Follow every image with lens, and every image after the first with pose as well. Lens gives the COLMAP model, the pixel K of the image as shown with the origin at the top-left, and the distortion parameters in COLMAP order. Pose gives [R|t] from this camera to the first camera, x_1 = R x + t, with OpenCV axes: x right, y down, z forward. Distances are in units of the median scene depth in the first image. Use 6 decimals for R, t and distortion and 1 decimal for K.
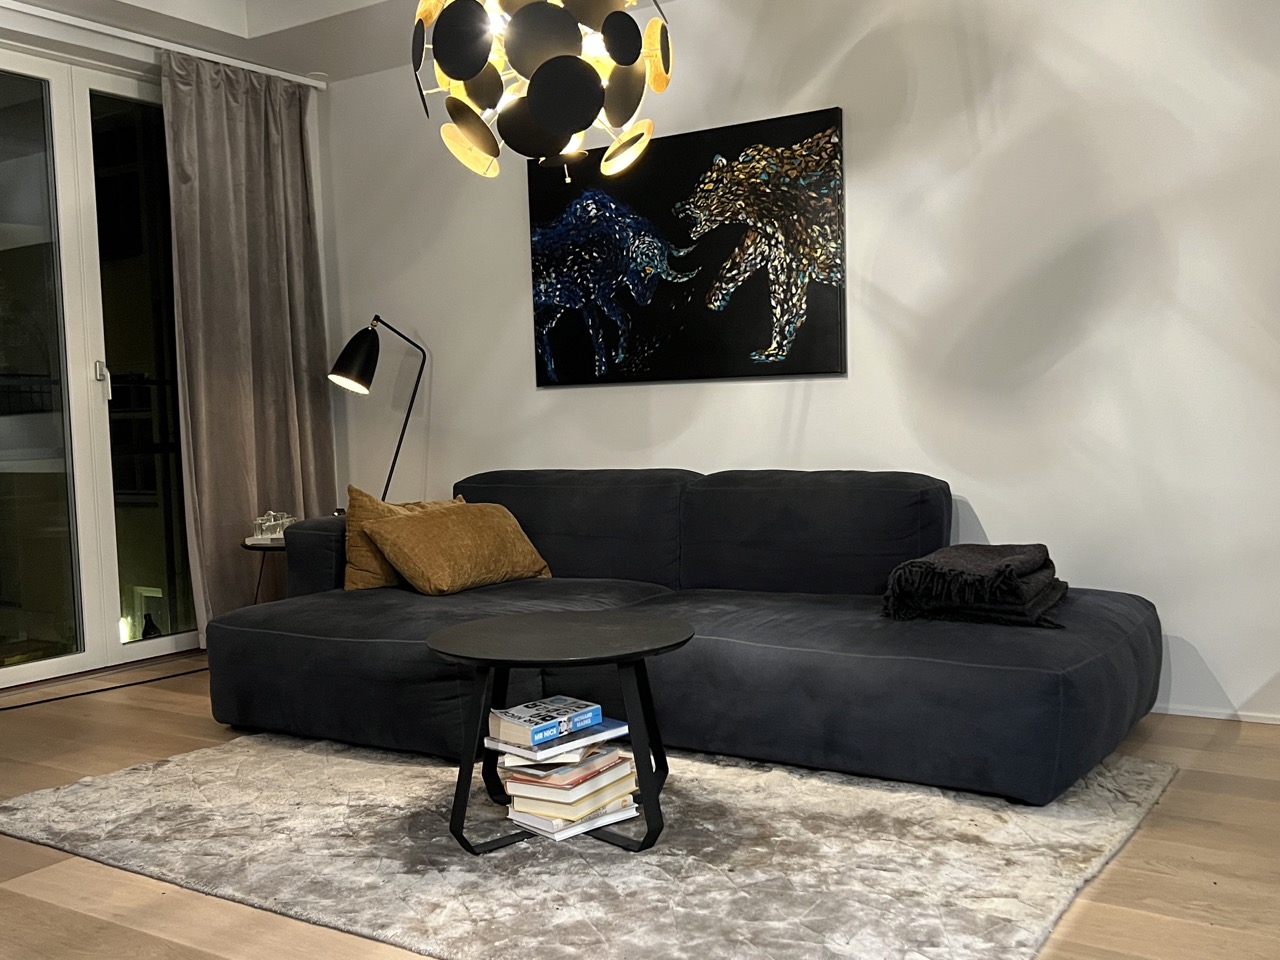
lens RADIAL K [[1252.3, 0, 640.0], [0, 1252.3, 480.0], [0, 0, 1]] dist [0.099061, -0.193280]
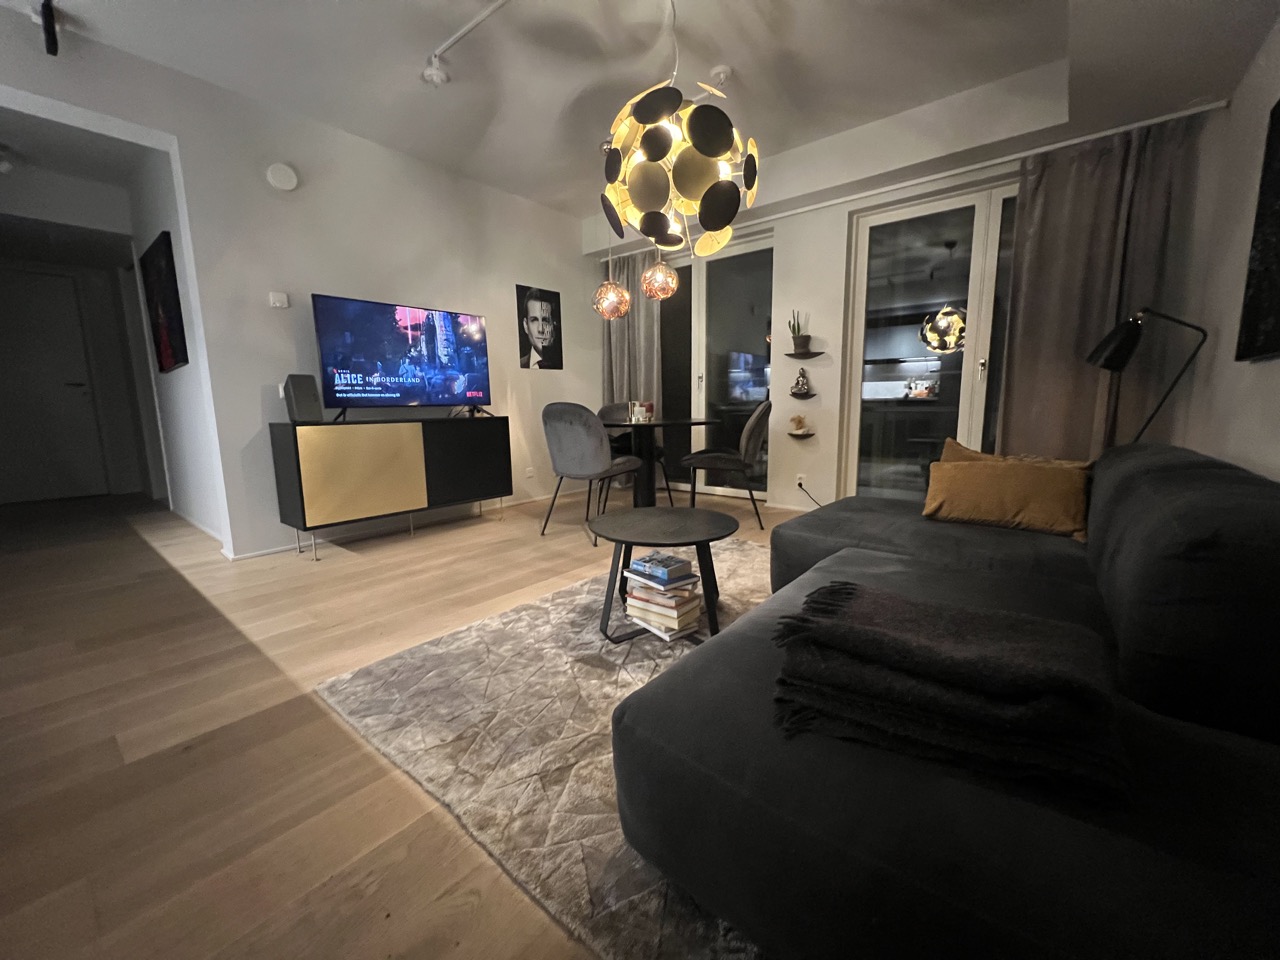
lens RADIAL K [[508.2, 0, 640.0], [0, 508.2, 480.0], [0, 0, 1]] dist [0.001471, 0.000044]
pose [[-0.097631, 0.181744, -0.978487, 0.602119], [-0.040991, 0.981616, 0.186415, -0.066755], [0.994378, 0.058309, -0.088387, 0.970925]]
